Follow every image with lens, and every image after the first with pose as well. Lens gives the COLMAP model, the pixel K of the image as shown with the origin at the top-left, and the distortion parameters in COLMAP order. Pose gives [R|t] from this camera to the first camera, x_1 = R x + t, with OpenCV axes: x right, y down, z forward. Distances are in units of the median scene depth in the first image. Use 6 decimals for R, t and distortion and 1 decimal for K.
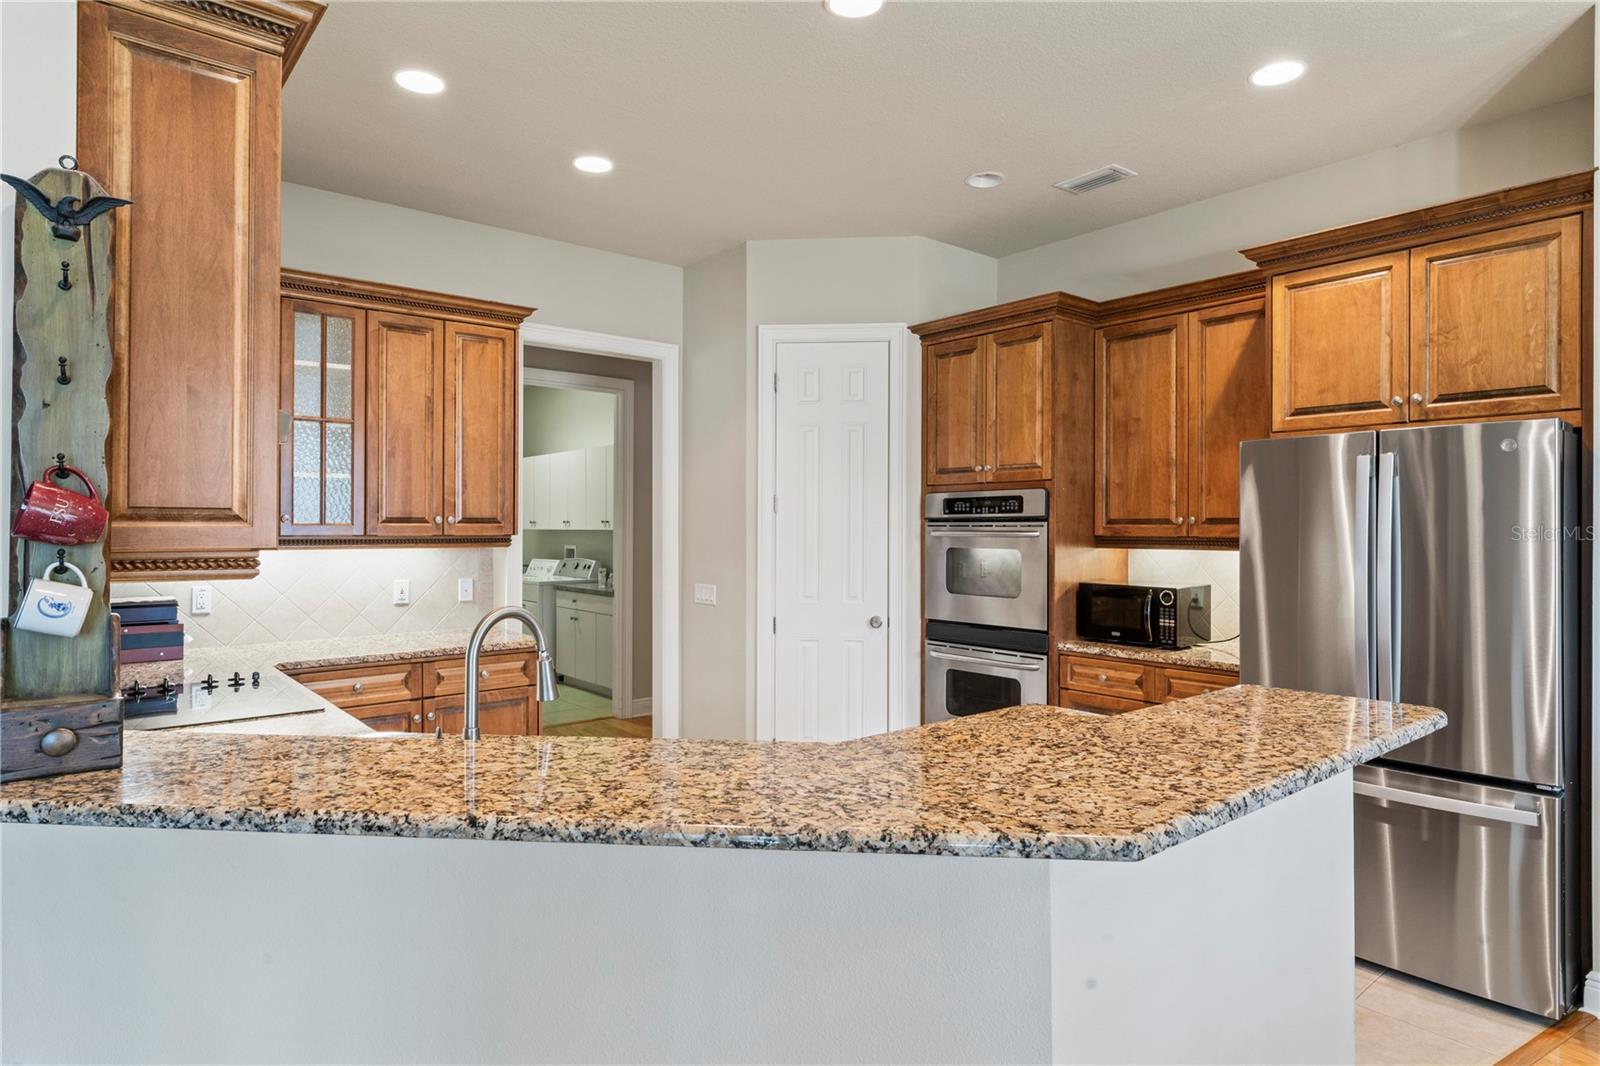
lens RADIAL K [[872.0, 0, 797.6], [0, 872.0, 527.2], [0, 0, 1]] dist [0.002781, 0.000038]
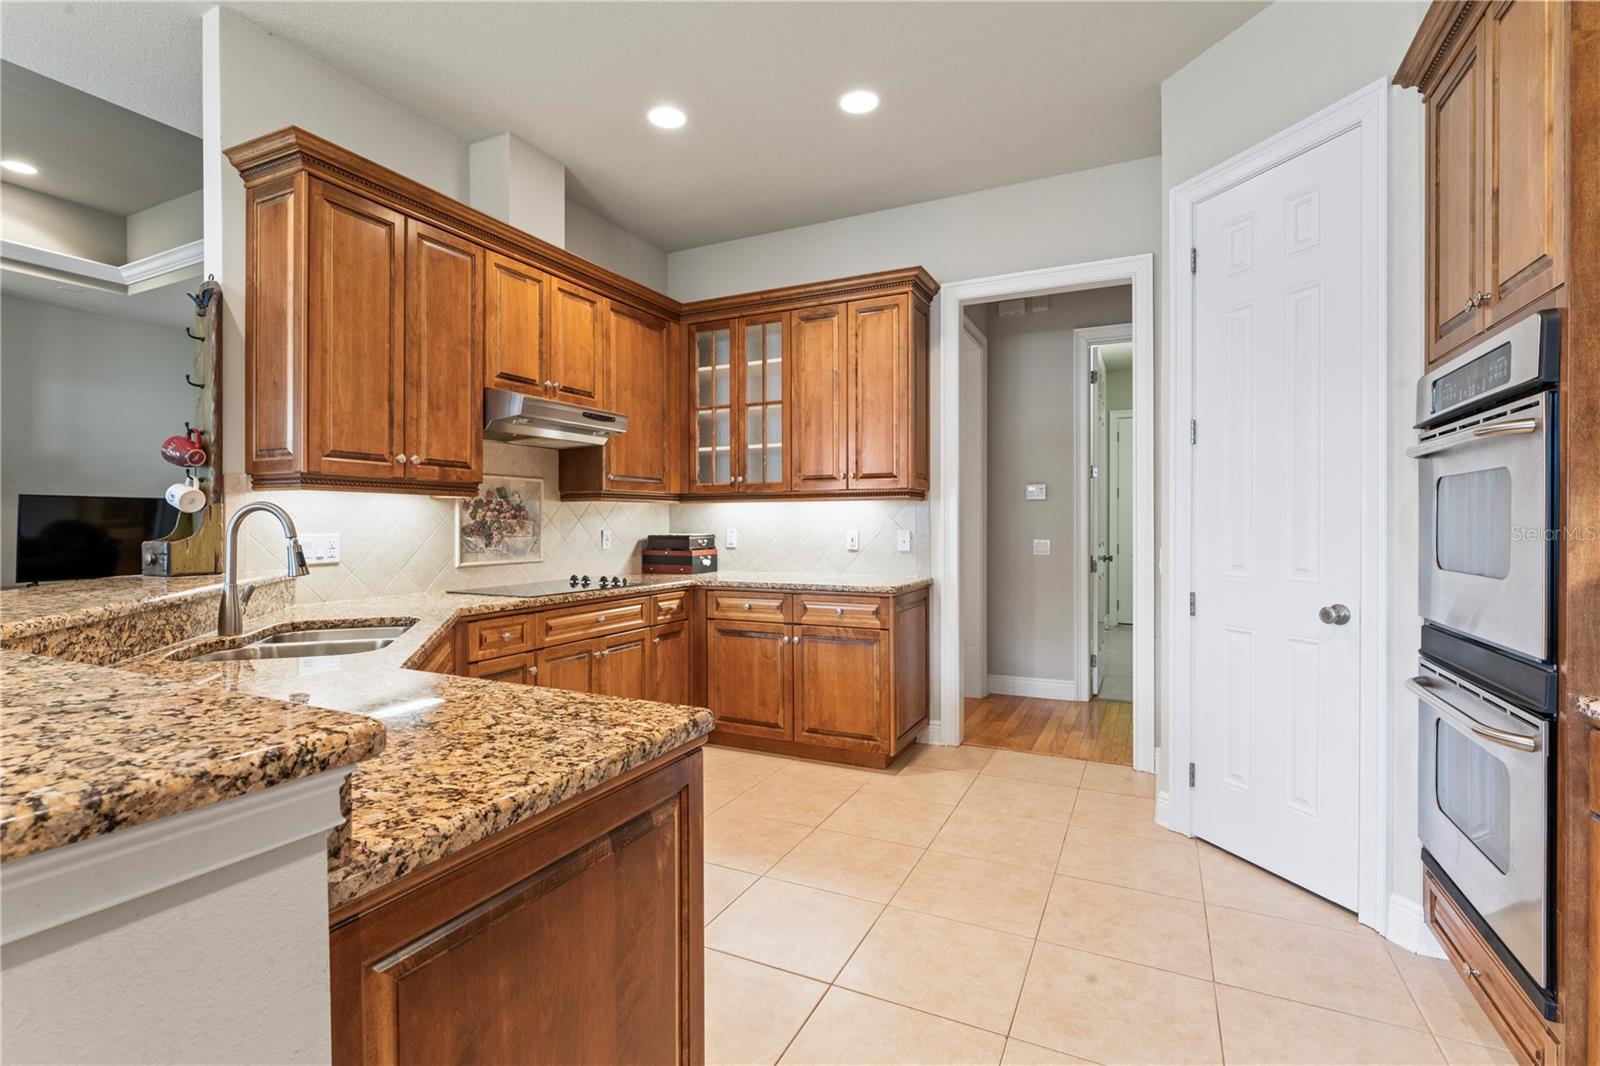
lens RADIAL K [[742.3, 0, 798.1], [0, 742.3, 527.8], [0, 0, 1]] dist [-0.000831, -0.000148]
pose [[0.412707, 0.003265, -0.910858, 0.462707], [-0.000188, 0.999994, 0.003499, 0.056662], [0.910864, -0.001273, 0.412705, 0.544487]]
